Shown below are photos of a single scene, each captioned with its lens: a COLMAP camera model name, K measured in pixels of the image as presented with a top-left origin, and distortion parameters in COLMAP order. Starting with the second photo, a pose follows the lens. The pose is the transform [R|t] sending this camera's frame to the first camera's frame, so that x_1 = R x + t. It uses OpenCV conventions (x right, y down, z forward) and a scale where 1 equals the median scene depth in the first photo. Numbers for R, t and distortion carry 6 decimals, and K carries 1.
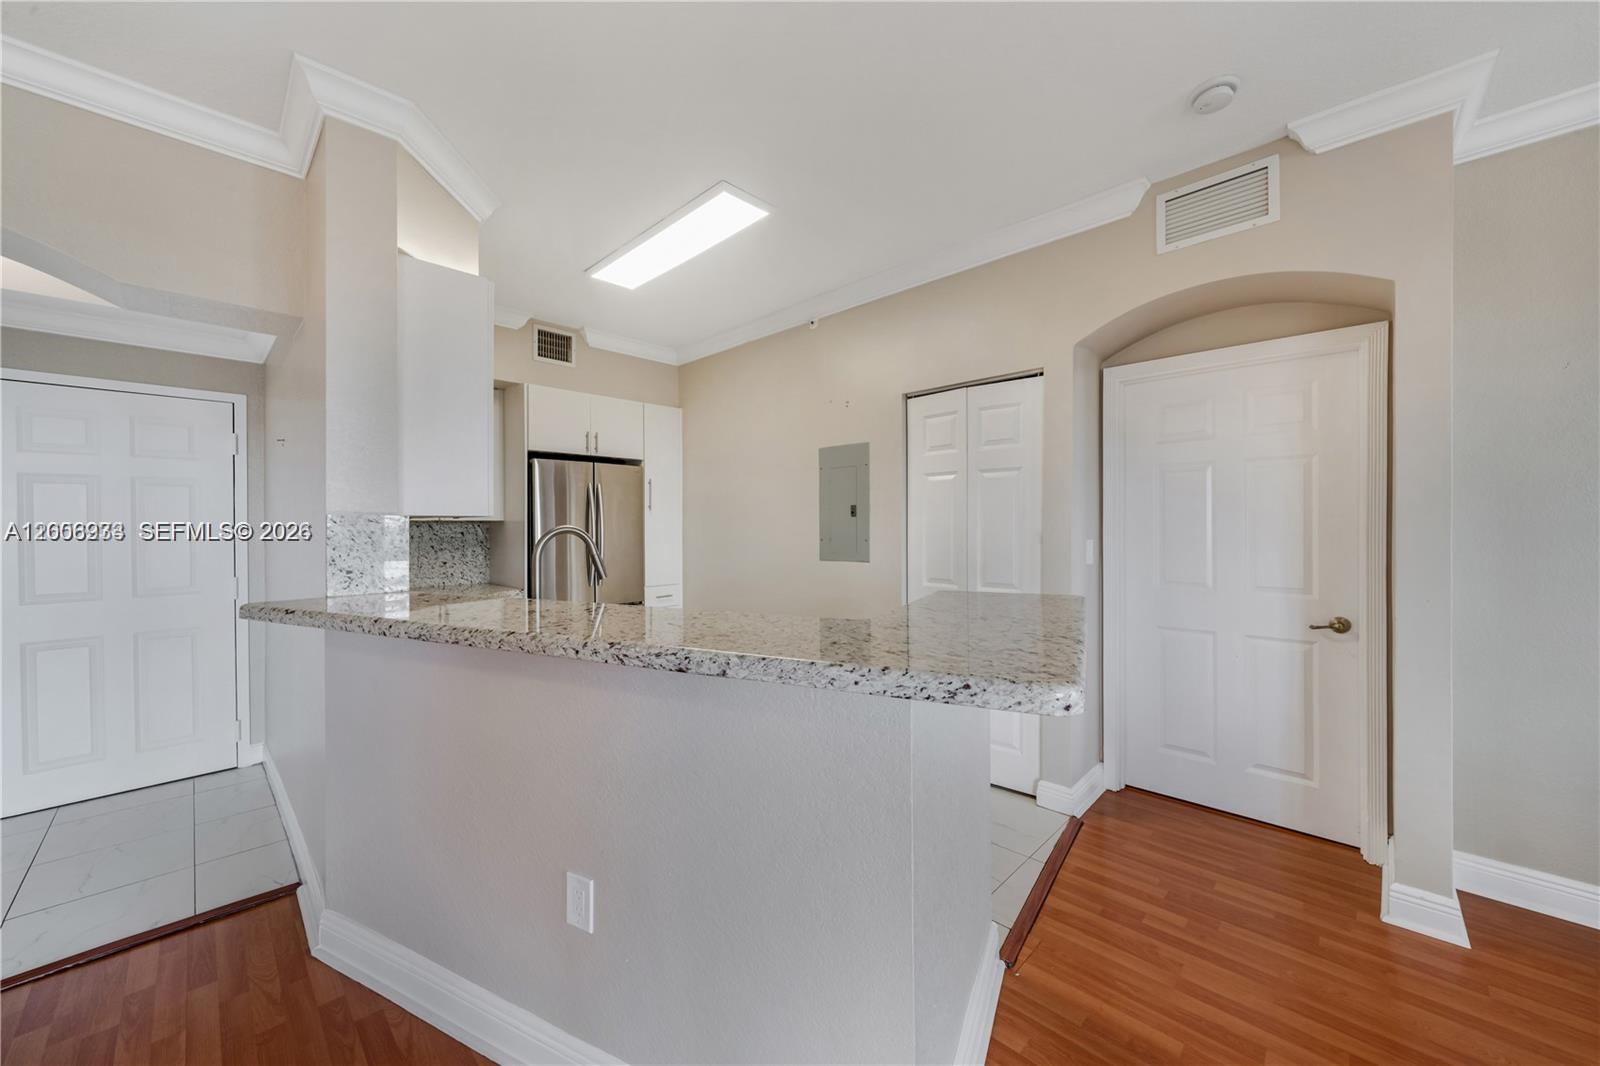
lens RADIAL K [[594.6, 0, 782.5], [0, 594.6, 523.7], [0, 0, 1]] dist [-0.001590, 0.000334]
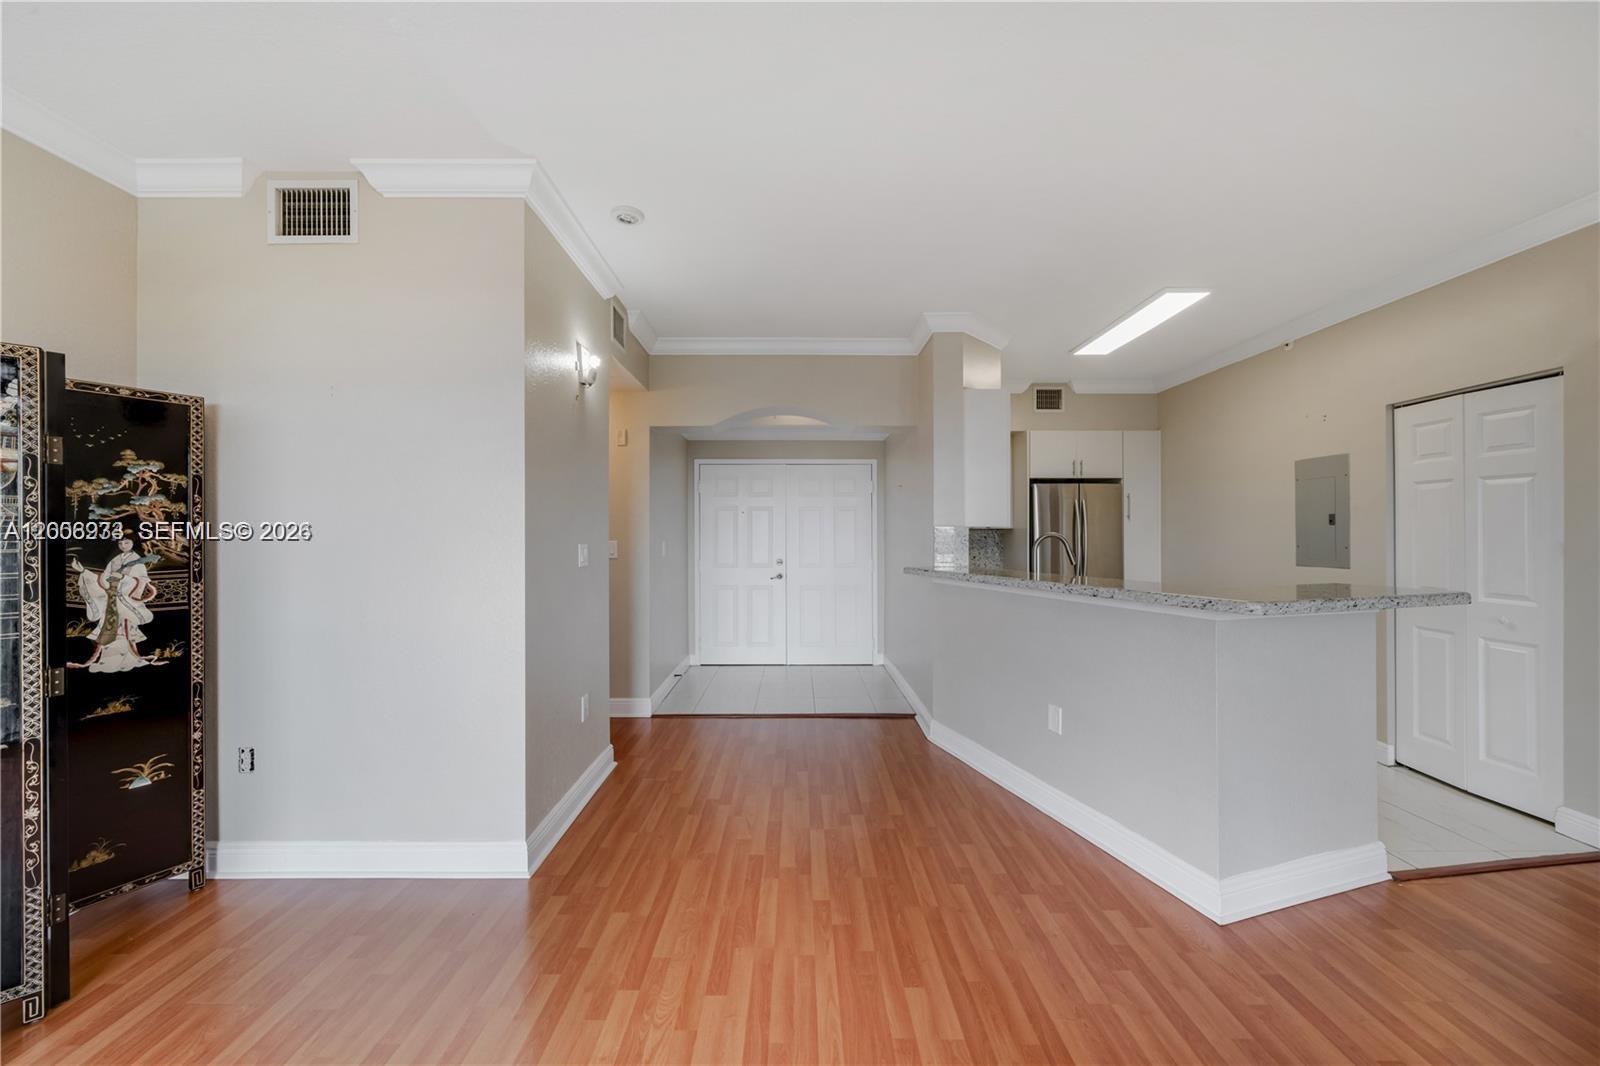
lens RADIAL K [[594.6, 0, 802.6], [0, 594.6, 523.3], [0, 0, 1]] dist [-0.001590, 0.000334]
pose [[0.717617, -0.006998, -0.696402, 0.191171], [0.000404, 0.999954, -0.009633, -0.004619], [0.696437, 0.006632, 0.717587, -0.442863]]
